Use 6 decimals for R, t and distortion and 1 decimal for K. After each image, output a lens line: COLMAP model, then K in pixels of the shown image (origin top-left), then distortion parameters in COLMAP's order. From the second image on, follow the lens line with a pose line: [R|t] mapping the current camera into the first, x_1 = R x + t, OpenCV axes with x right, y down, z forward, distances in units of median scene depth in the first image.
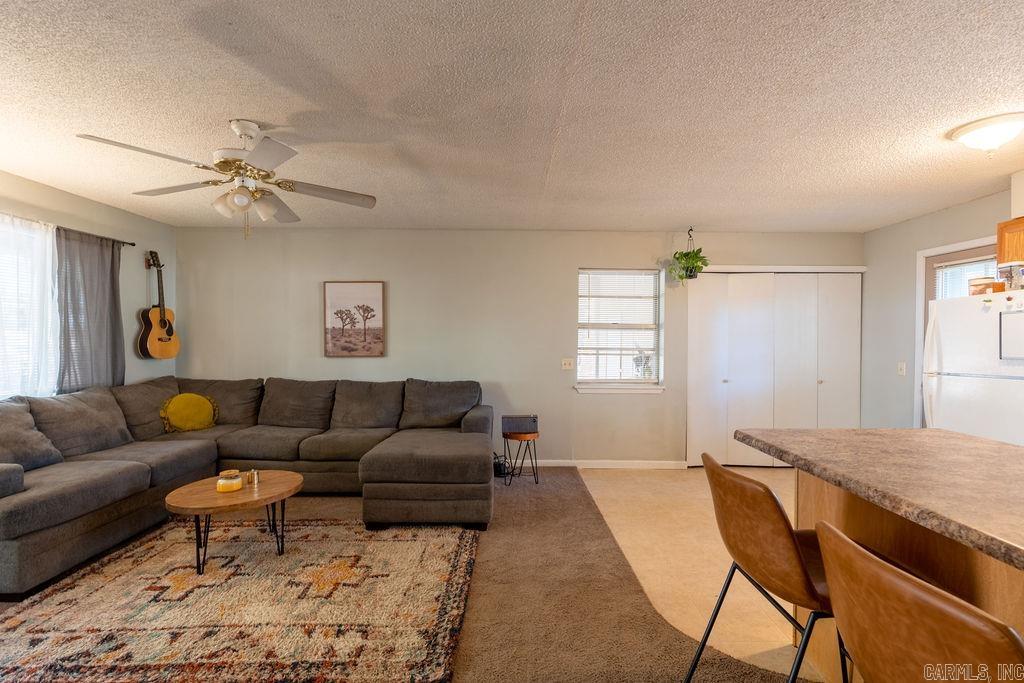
lens RADIAL K [[460.0, 0, 509.6], [0, 460.0, 344.9], [0, 0, 1]] dist [-0.013836, 0.005447]
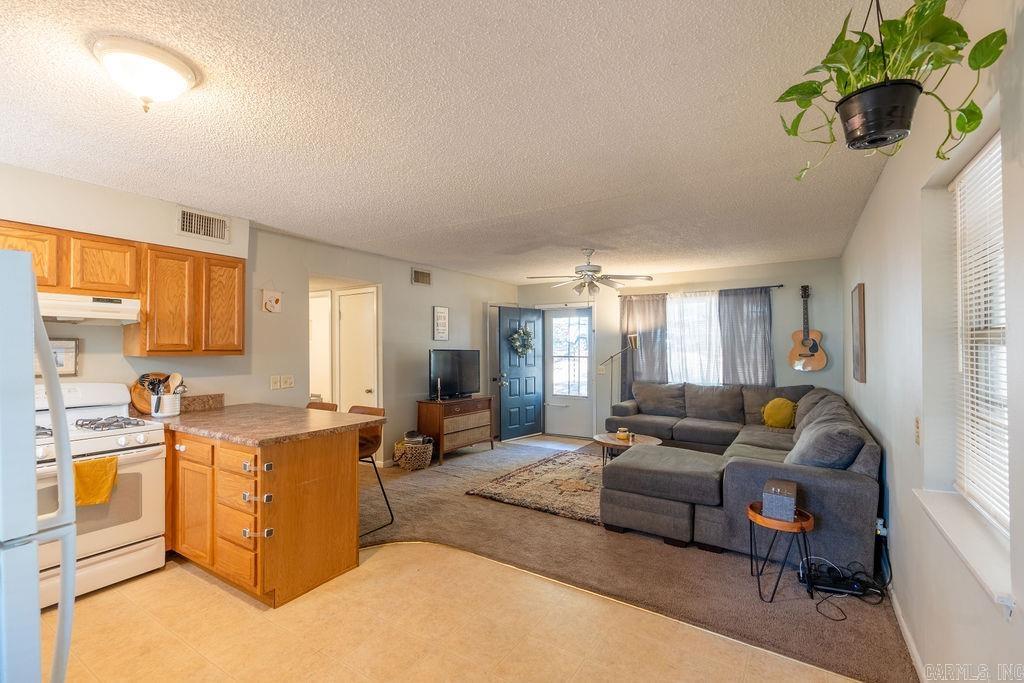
lens RADIAL K [[460.0, 0, 512.9], [0, 460.0, 343.2], [0, 0, 1]] dist [-0.013836, 0.005447]
pose [[-0.535750, -0.005517, -0.844358, 0.911007], [-0.011079, 0.999939, 0.000496, -0.045697], [0.844304, 0.009620, -0.535778, 1.249290]]
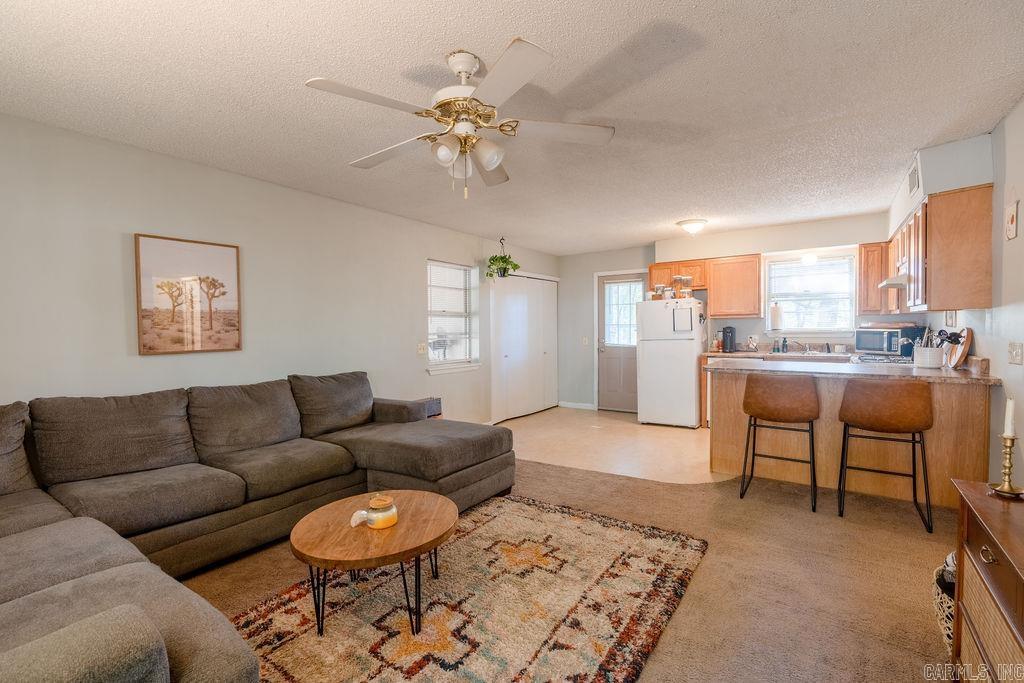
lens RADIAL K [[460.0, 0, 509.5], [0, 460.0, 342.3], [0, 0, 1]] dist [-0.013836, 0.005447]
pose [[0.574250, -0.034919, 0.817935, -0.846305], [0.026273, 0.999361, 0.024219, 0.009136], [-0.818258, 0.007582, 0.574801, 0.314724]]
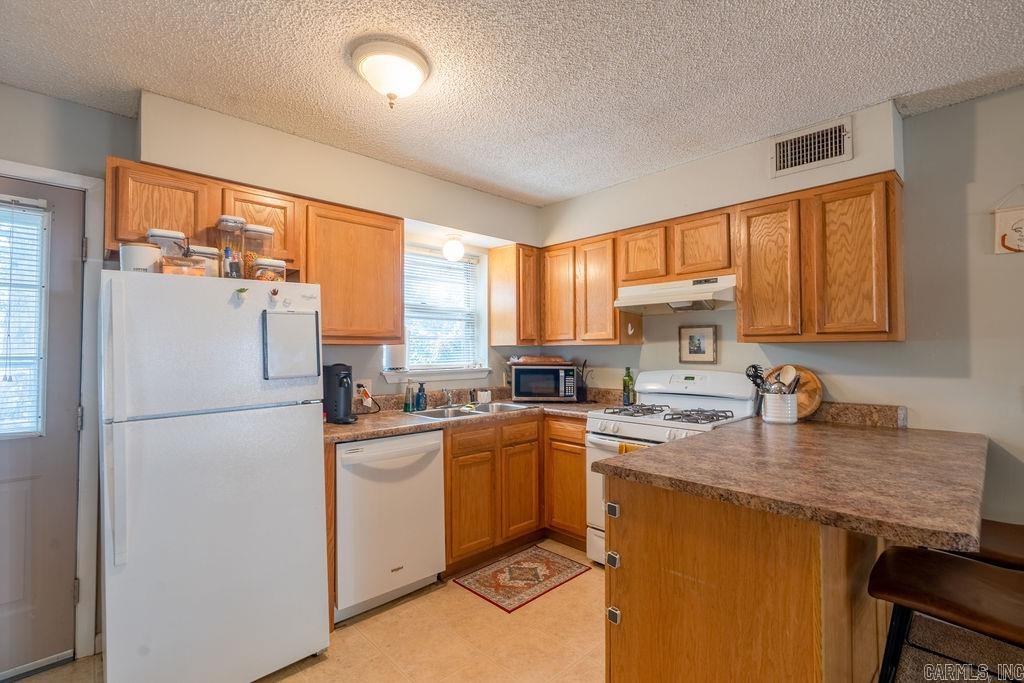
lens RADIAL K [[460.0, 0, 509.6], [0, 460.0, 340.6], [0, 0, 1]] dist [-0.013836, 0.005447]
pose [[-0.681770, 0.020530, 0.731278, 0.259574], [0.013671, 0.999789, -0.015322, -0.008344], [-0.731439, -0.000449, -0.681907, 0.931637]]
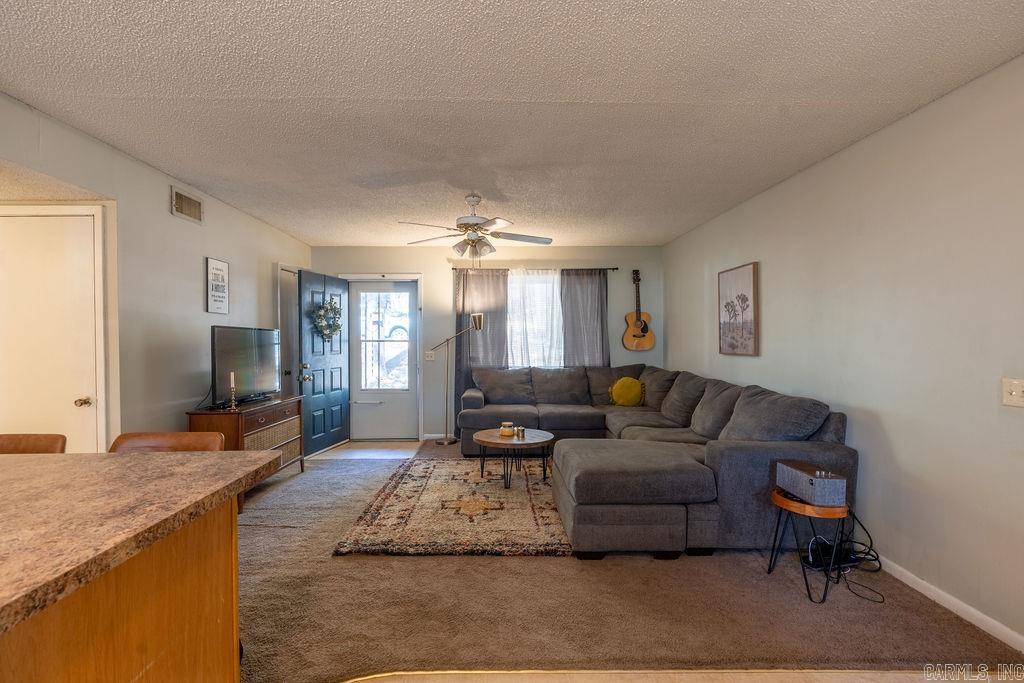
lens RADIAL K [[460.0, 0, 511.6], [0, 460.0, 341.2], [0, 0, 1]] dist [-0.013836, 0.005447]
pose [[0.027191, 0.006847, -0.999607, 0.697654], [-0.011957, 0.999907, 0.006523, -0.000810], [0.999559, 0.011775, 0.027271, 0.753274]]
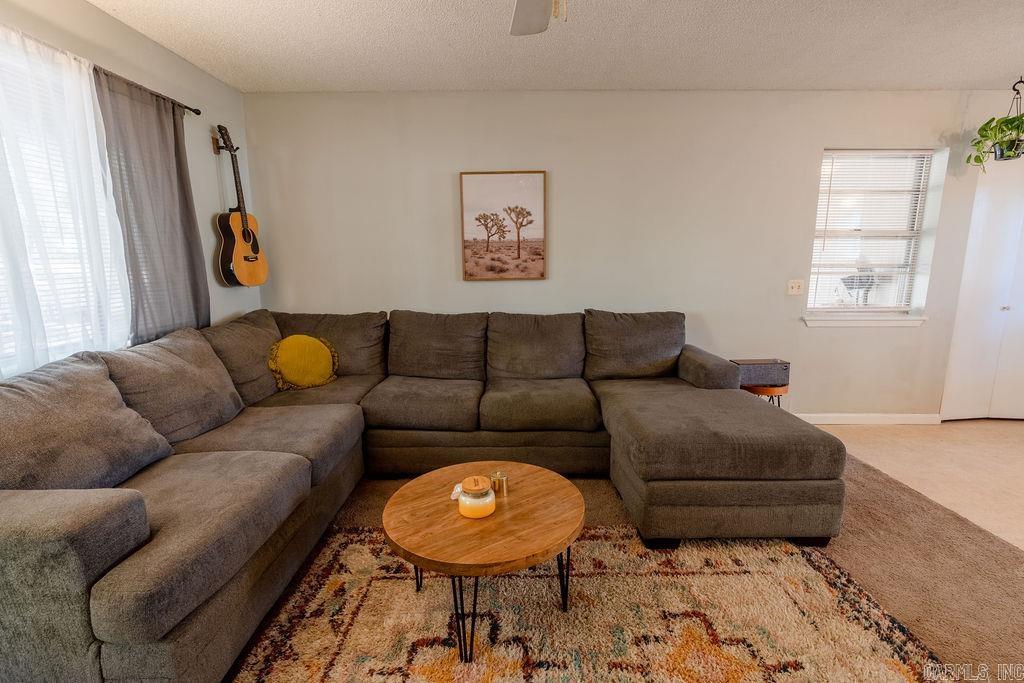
lens RADIAL K [[460.0, 0, 508.0], [0, 460.0, 347.2], [0, 0, 1]] dist [-0.013836, 0.005447]
pose [[0.999832, -0.008633, -0.016166, -0.435962], [0.011307, 0.984783, 0.173422, 0.005305], [0.014423, -0.173575, 0.984715, 0.353490]]
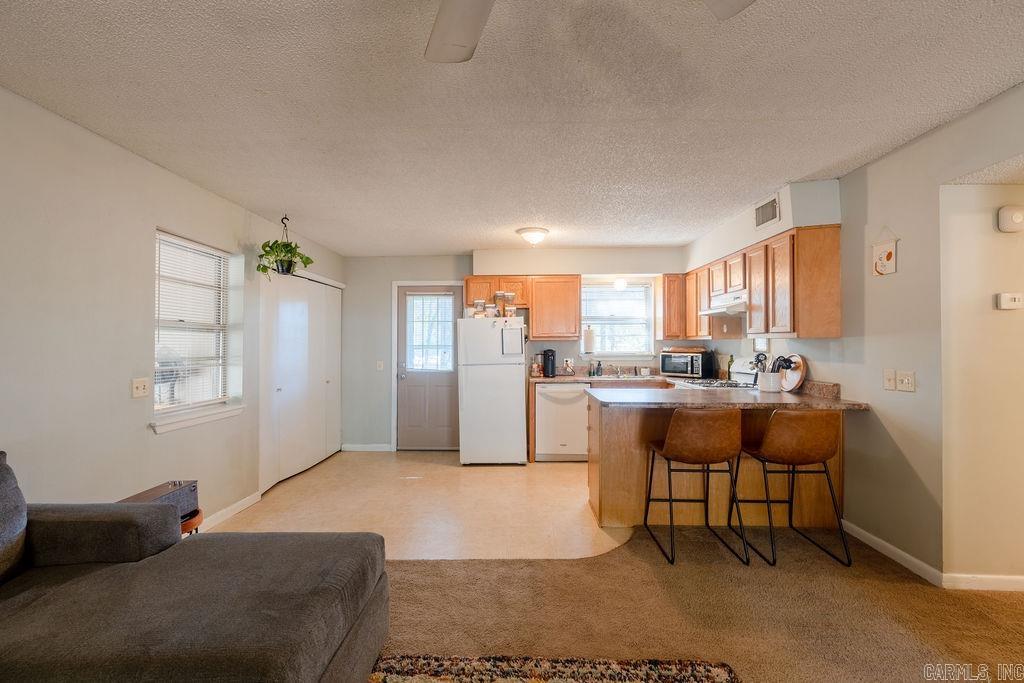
lens RADIAL K [[460.0, 0, 510.4], [0, 460.0, 342.3], [0, 0, 1]] dist [-0.013836, 0.005447]
pose [[0.033307, 0.002819, 0.999441, -0.590595], [0.016239, 0.999862, -0.003361, -0.007726], [-0.999313, 0.016342, 0.033256, 0.705520]]
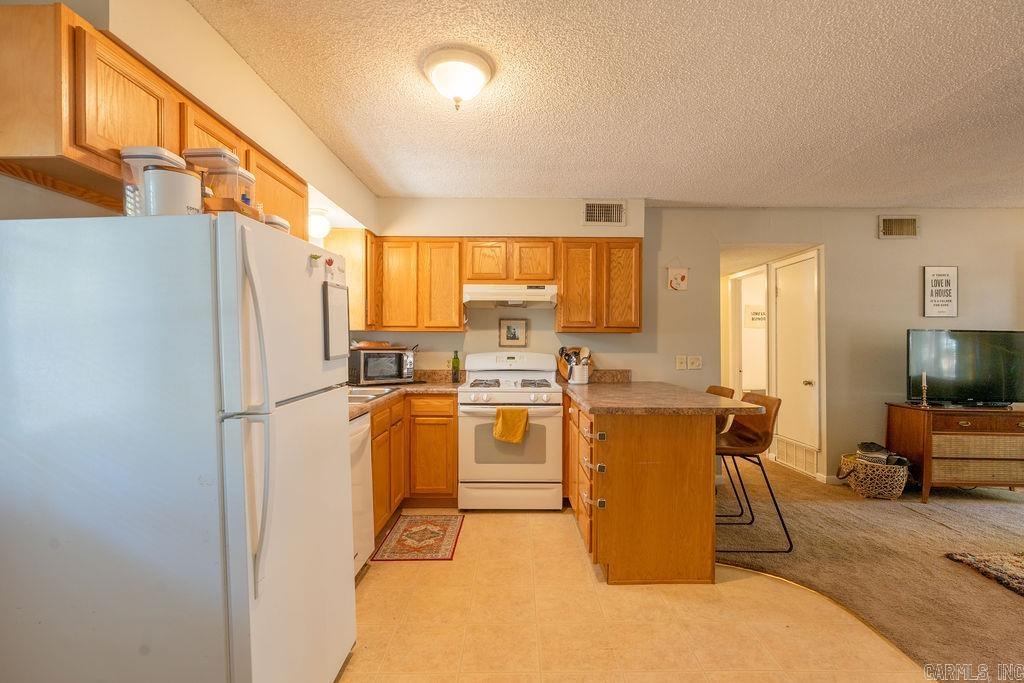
lens RADIAL K [[460.0, 0, 510.3], [0, 460.0, 341.5], [0, 0, 1]] dist [-0.013836, 0.005447]
pose [[-0.999919, -0.002786, 0.012407, 0.645873], [-0.002653, 0.999939, 0.010748, 0.000253], [-0.012436, 0.010714, -0.999865, 1.244489]]
